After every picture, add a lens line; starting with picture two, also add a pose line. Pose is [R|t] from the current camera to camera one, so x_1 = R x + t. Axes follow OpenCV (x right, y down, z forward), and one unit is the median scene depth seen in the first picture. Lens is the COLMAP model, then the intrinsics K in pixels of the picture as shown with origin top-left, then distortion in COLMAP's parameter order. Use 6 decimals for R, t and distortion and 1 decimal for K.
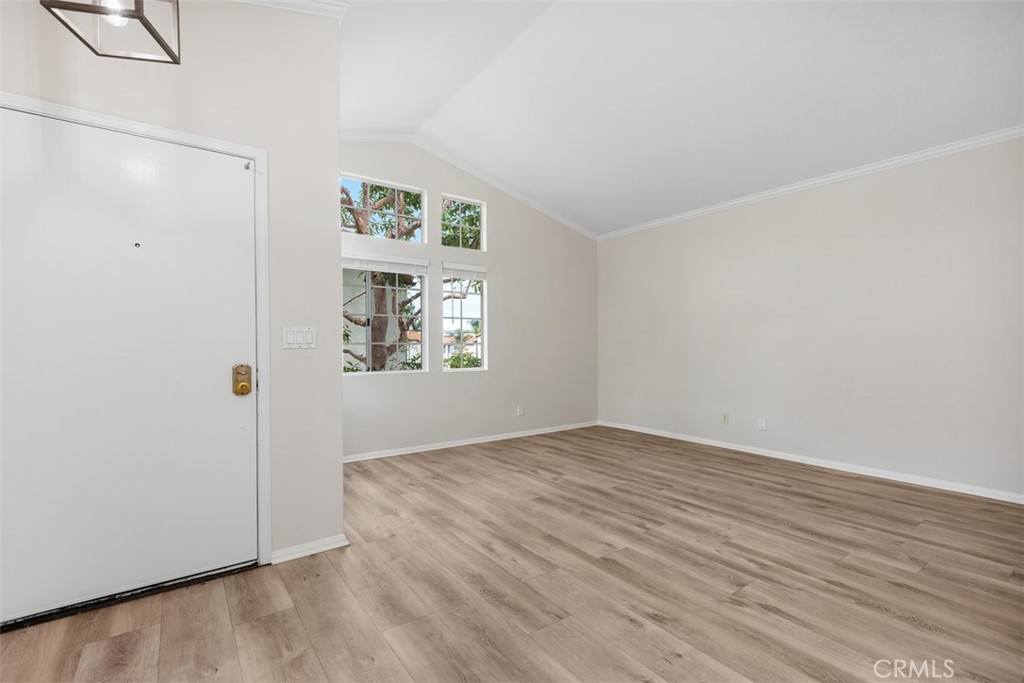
lens RADIAL K [[465.1, 0, 512.0], [0, 465.1, 344.0], [0, 0, 1]] dist [-0.001033, -0.000288]
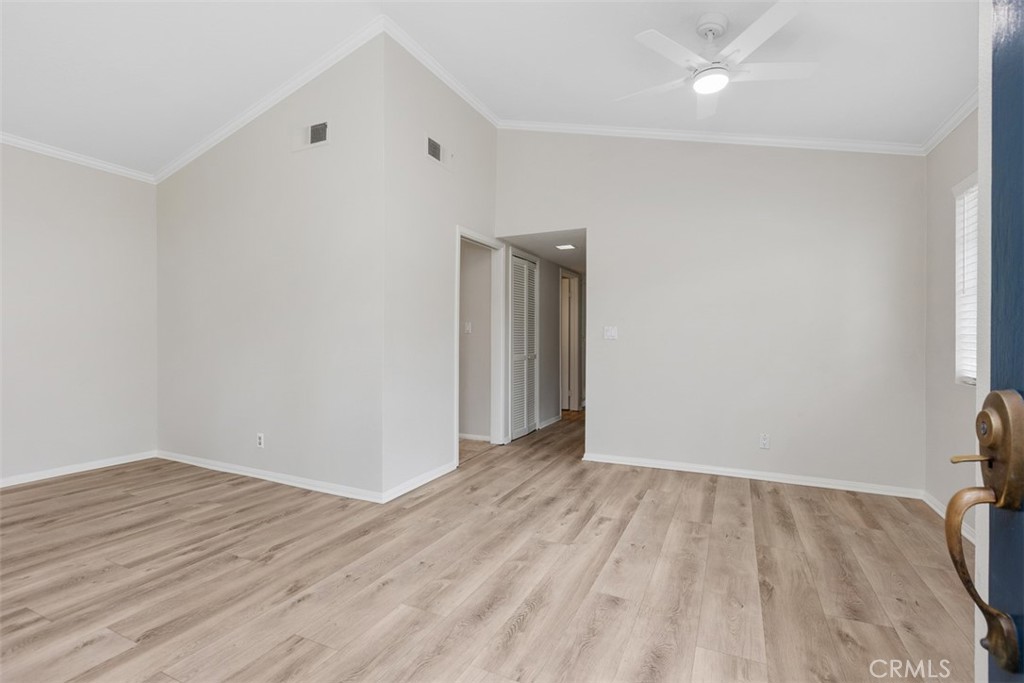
lens RADIAL K [[465.1, 0, 511.4], [0, 465.1, 340.5], [0, 0, 1]] dist [-0.001033, -0.000288]
pose [[-0.477179, -0.000686, 0.878806, -0.711131], [-0.003976, 0.999991, -0.001378, -0.000038], [-0.878797, -0.004152, -0.477178, 0.851820]]
